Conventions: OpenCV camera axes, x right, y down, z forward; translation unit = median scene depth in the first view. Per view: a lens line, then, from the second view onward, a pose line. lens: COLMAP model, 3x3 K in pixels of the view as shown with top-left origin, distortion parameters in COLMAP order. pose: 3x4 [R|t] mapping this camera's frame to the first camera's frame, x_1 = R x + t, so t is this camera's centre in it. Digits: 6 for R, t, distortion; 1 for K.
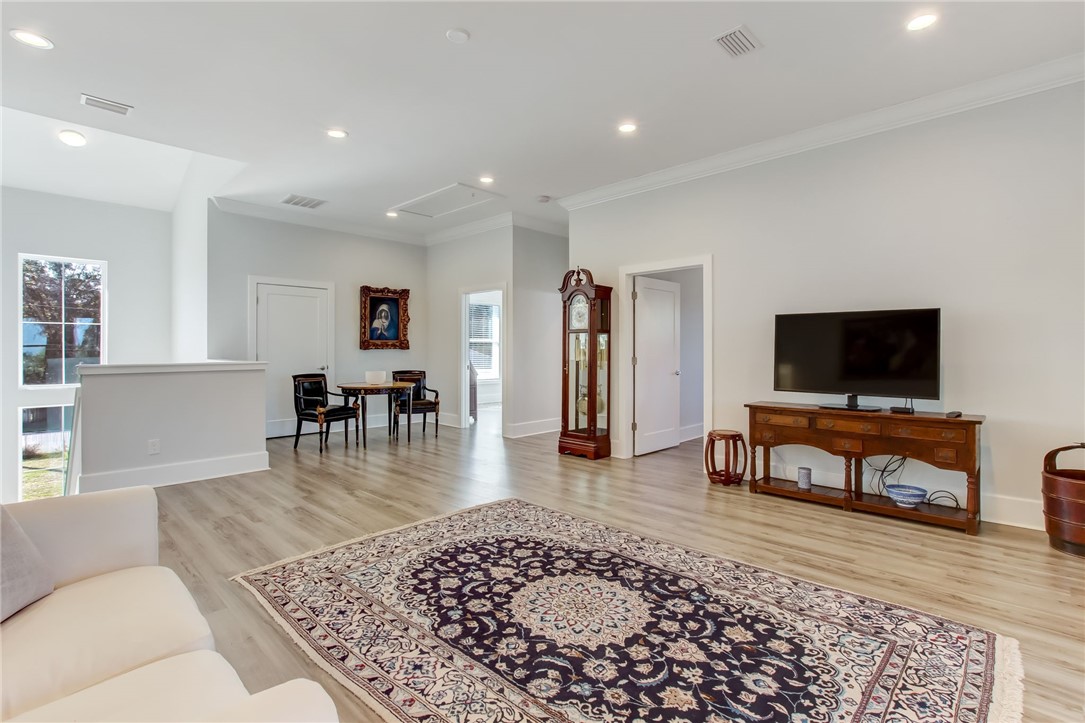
lens RADIAL K [[513.7, 0, 541.8], [0, 513.7, 345.7], [0, 0, 1]] dist [-0.010367, -0.000385]
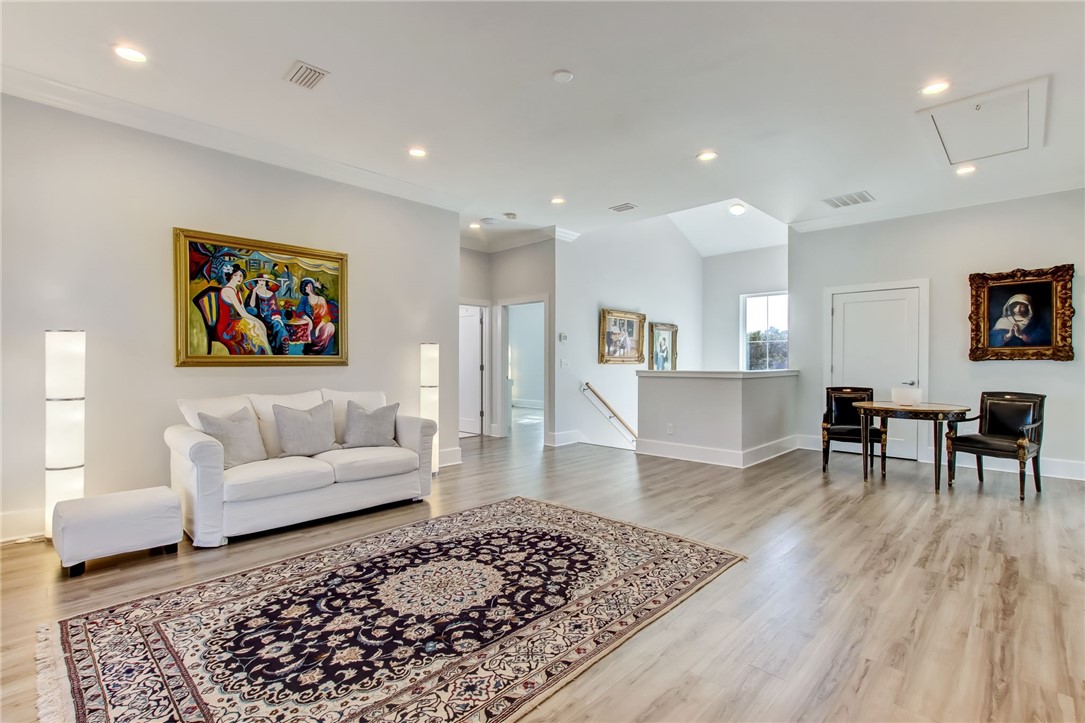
lens RADIAL K [[497.2, 0, 541.9], [0, 497.2, 368.0], [0, 0, 1]] dist [-0.011654, 0.000428]
pose [[-0.007836, 0.012870, -0.999886, 1.113991], [0.007194, 0.999892, 0.012813, 0.013046], [0.999943, -0.007093, -0.007928, 1.176783]]
